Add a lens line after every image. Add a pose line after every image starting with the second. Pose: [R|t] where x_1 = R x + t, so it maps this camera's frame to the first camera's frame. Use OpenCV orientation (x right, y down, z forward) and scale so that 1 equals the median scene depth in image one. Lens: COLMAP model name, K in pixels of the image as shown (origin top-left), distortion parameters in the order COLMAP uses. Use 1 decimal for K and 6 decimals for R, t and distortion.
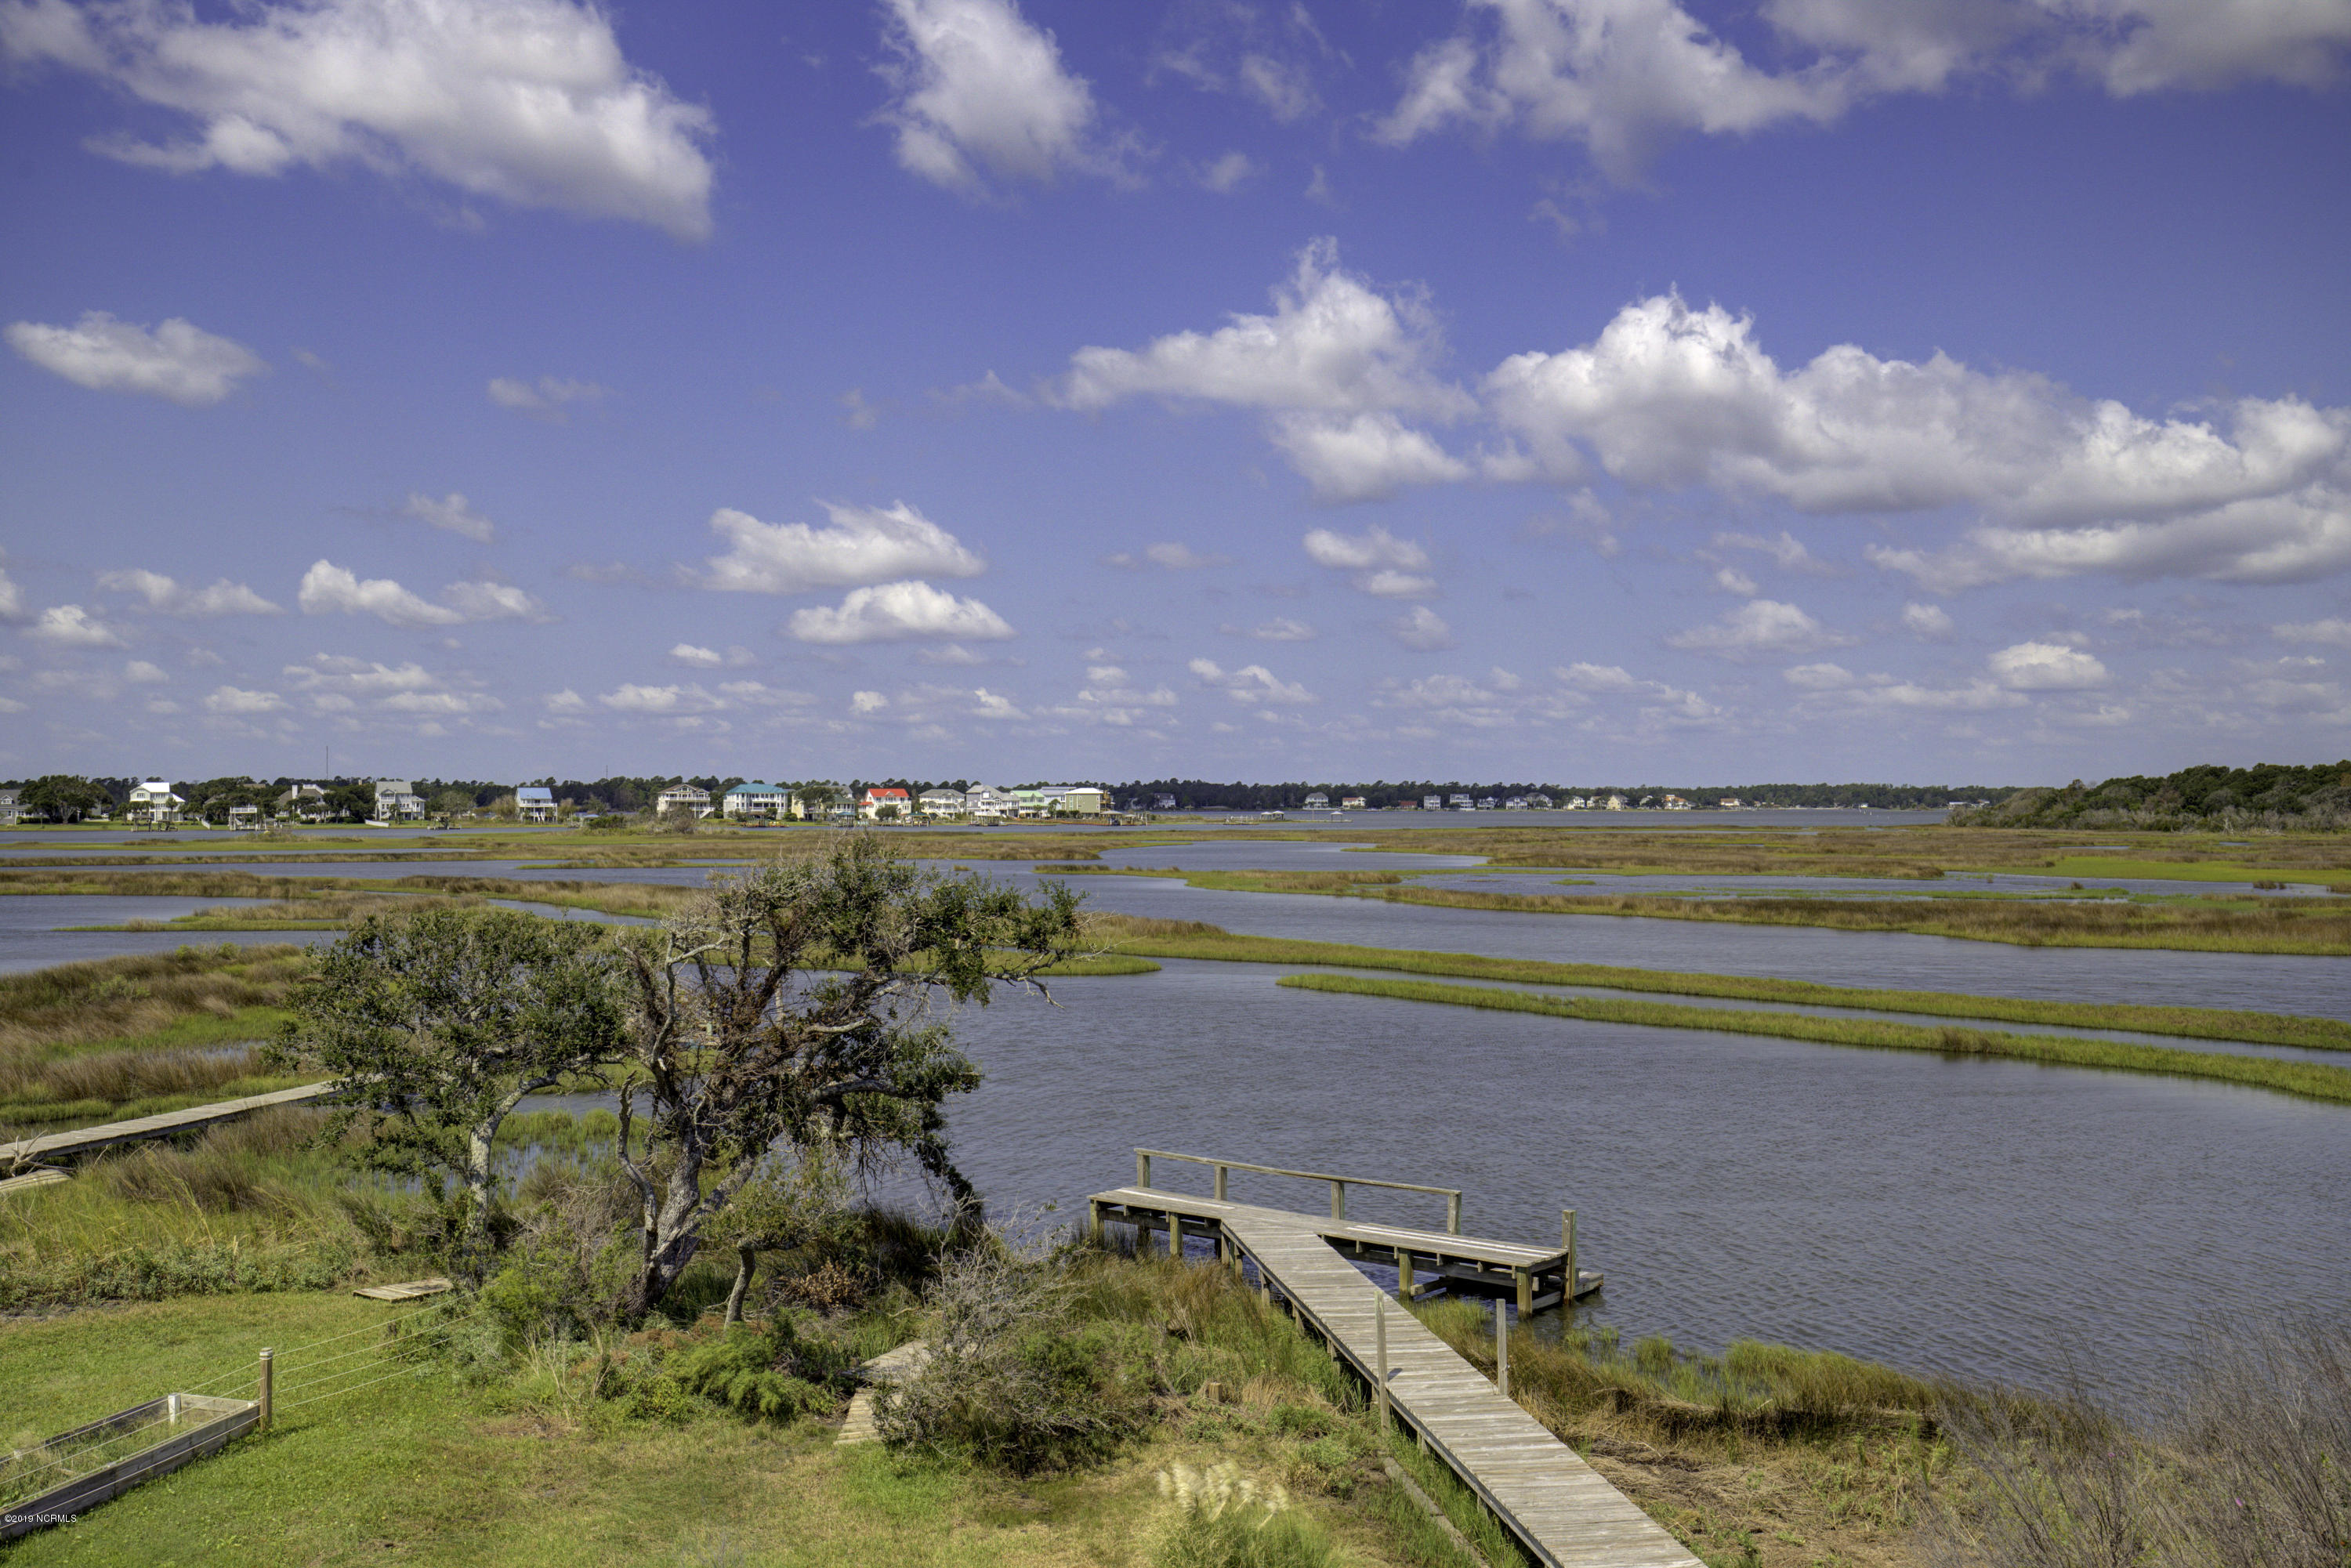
lens RADIAL K [[2218.1, 0, 1175.6], [0, 2218.1, 785.6], [0, 0, 1]] dist [0.039465, 0.014149]
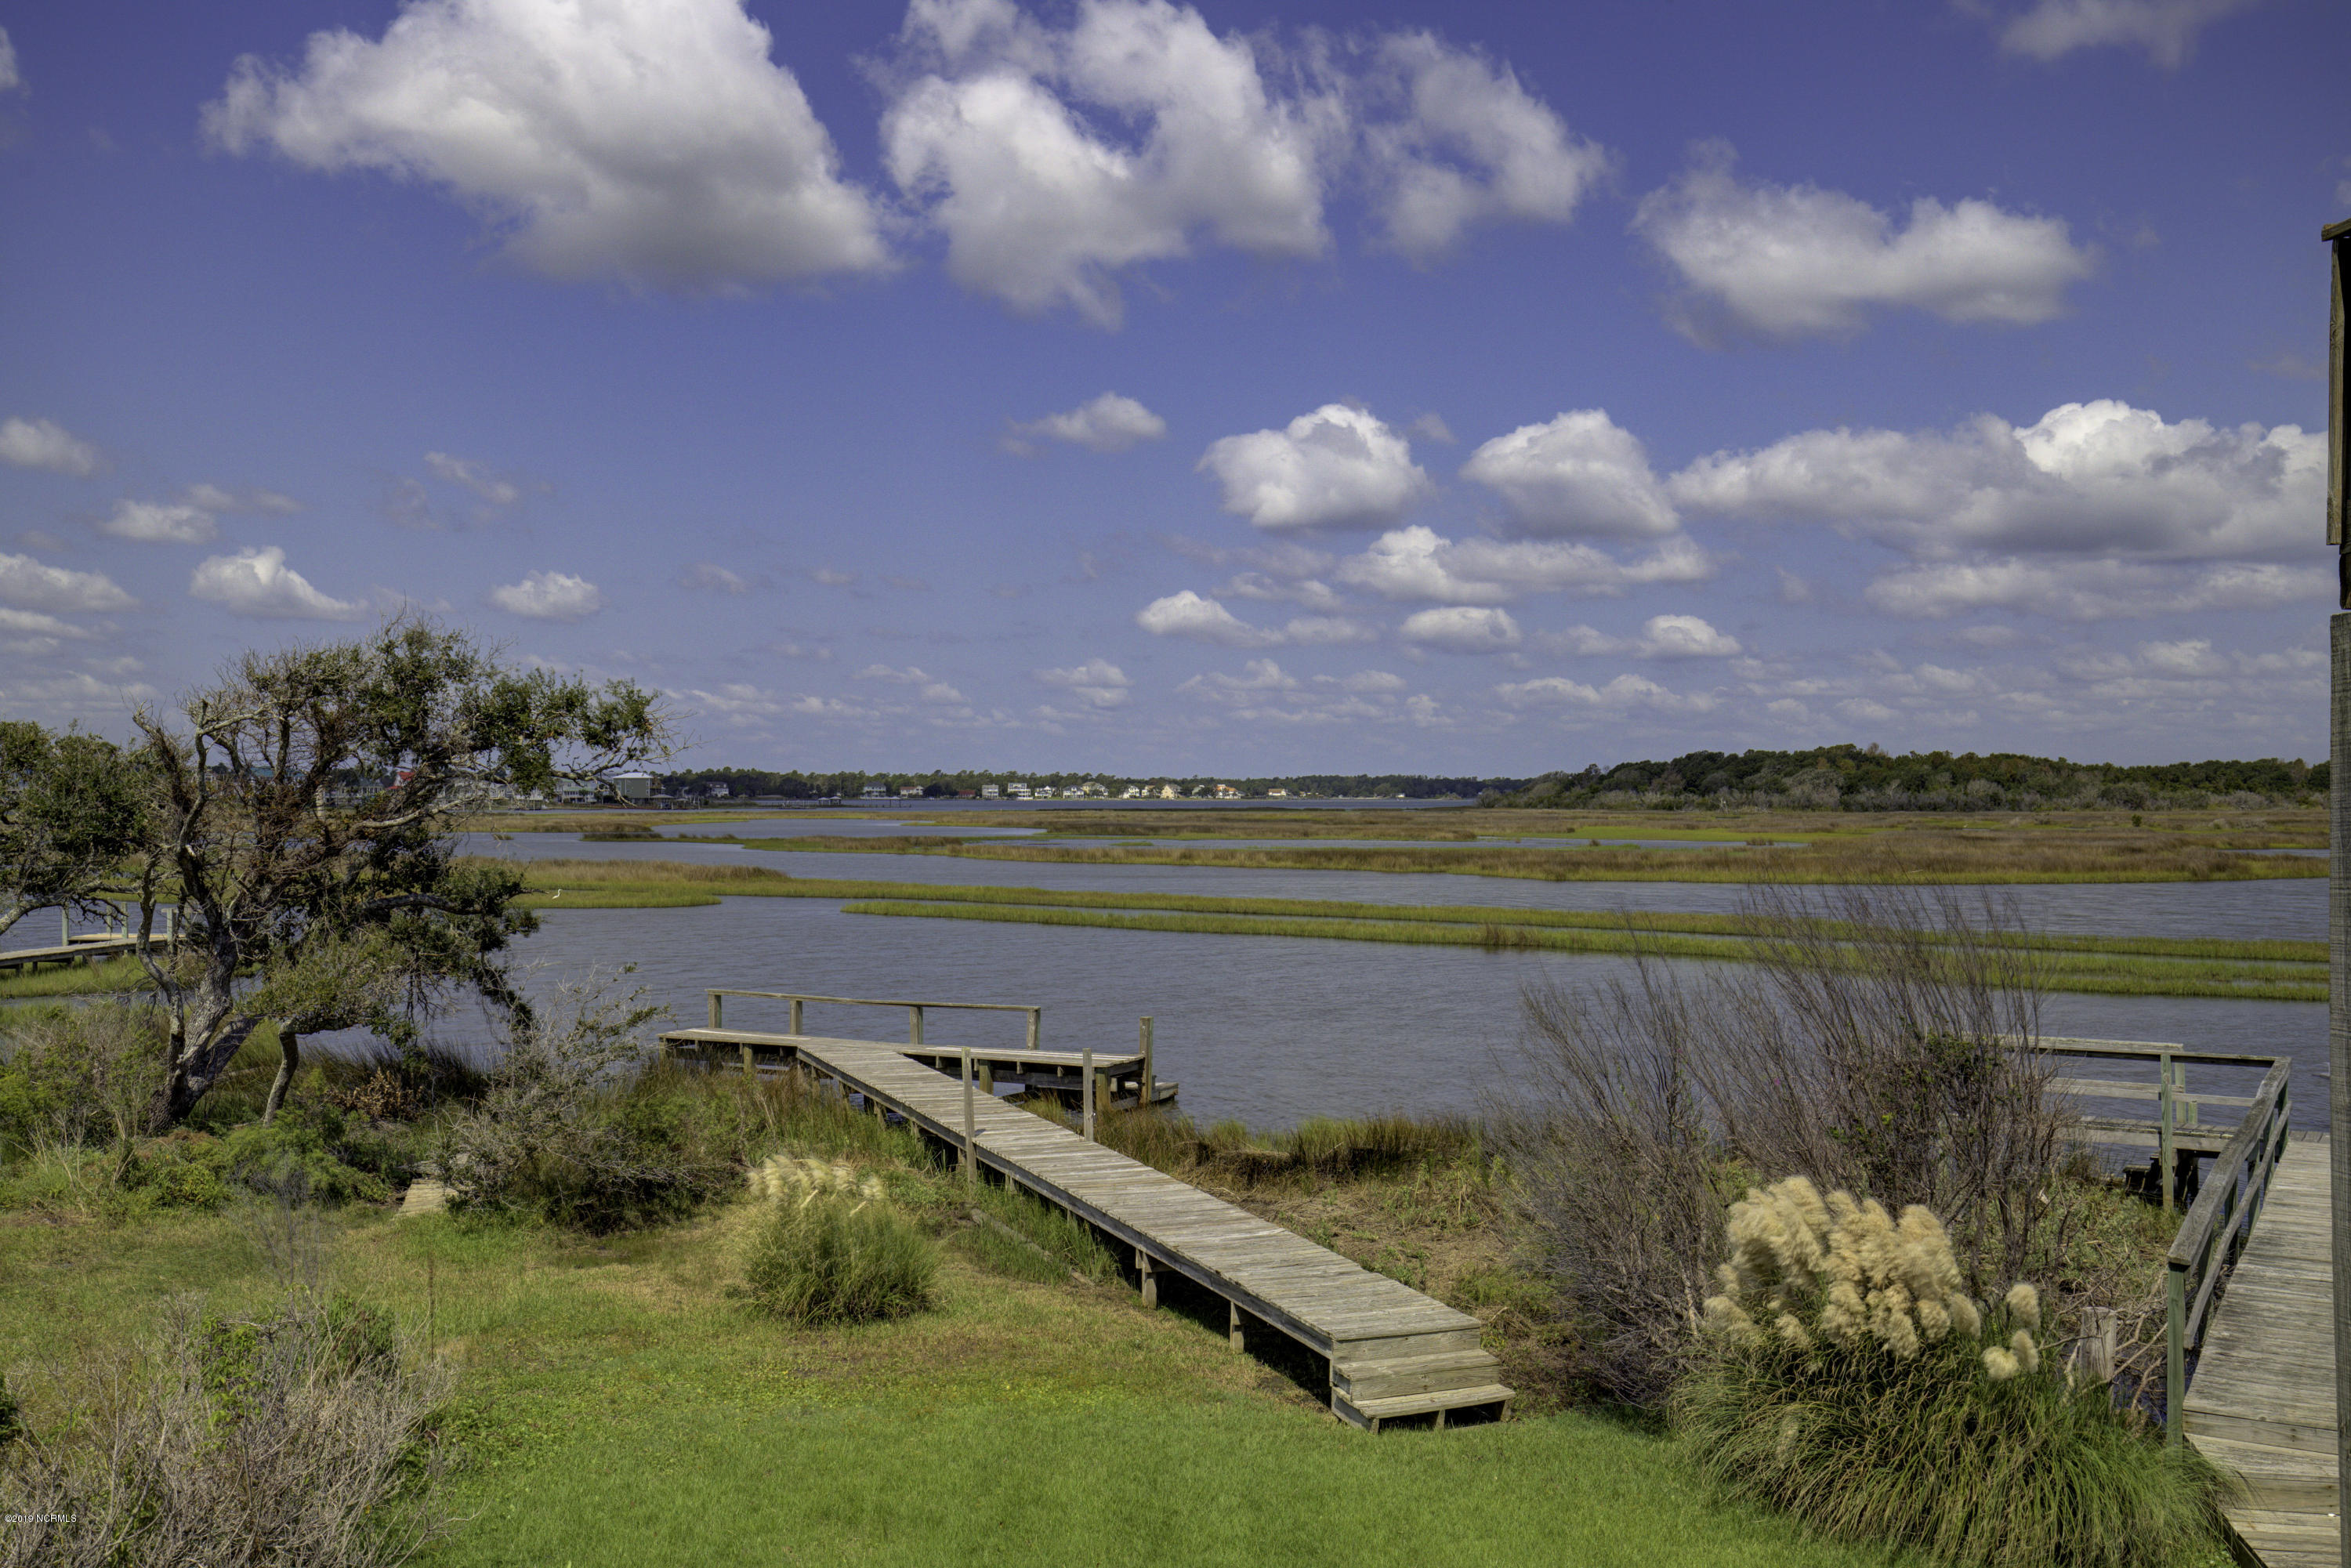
lens RADIAL K [[2218.1, 0, 1175.6], [0, 2218.1, 785.6], [0, 0, 1]] dist [0.039465, 0.014149]
pose [[0.980338, 0.000740, 0.197327, -0.009668], [-0.001415, 0.999994, 0.003280, 0.077697], [-0.197323, -0.003495, 0.980332, 0.002550]]
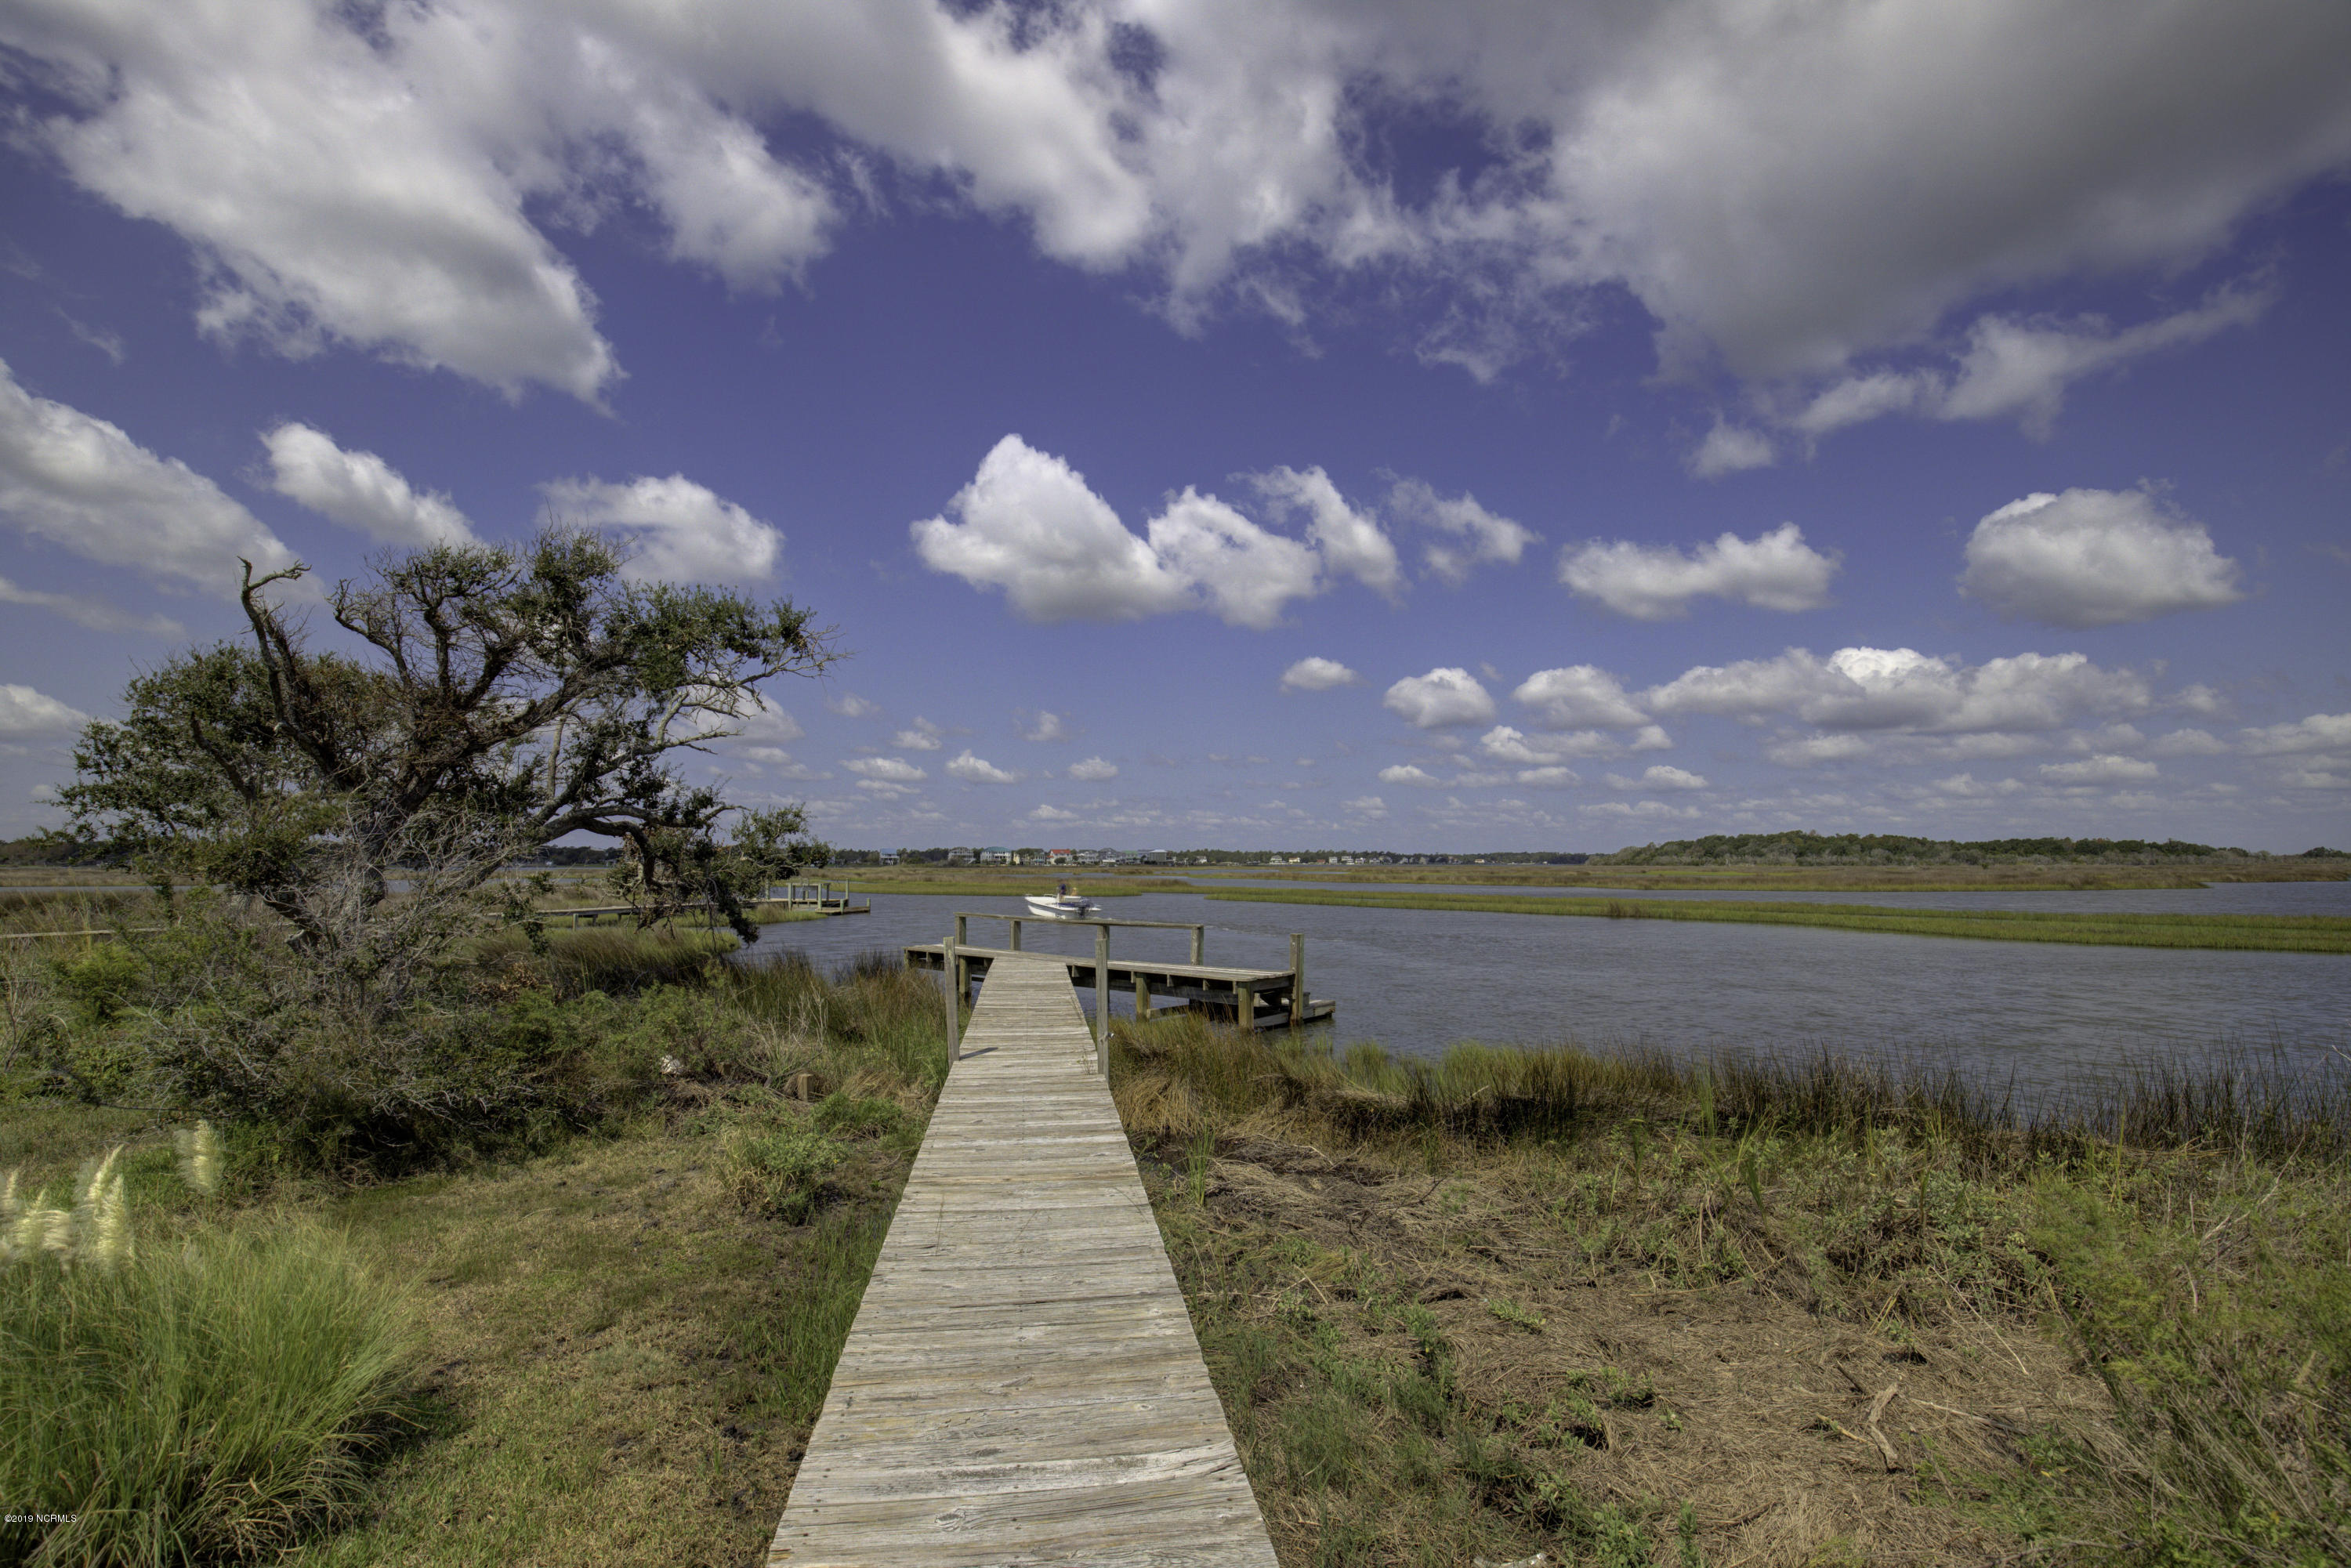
lens RADIAL K [[1074.6, 0, 1177.7], [0, 1074.6, 784.2], [0, 0, 1]] dist [-0.028666, -0.000014]
pose [[0.999552, -0.002253, -0.029849, 0.129831], [0.000282, 0.997827, -0.065880, 0.146839], [0.029933, 0.065842, 0.997381, 0.472384]]
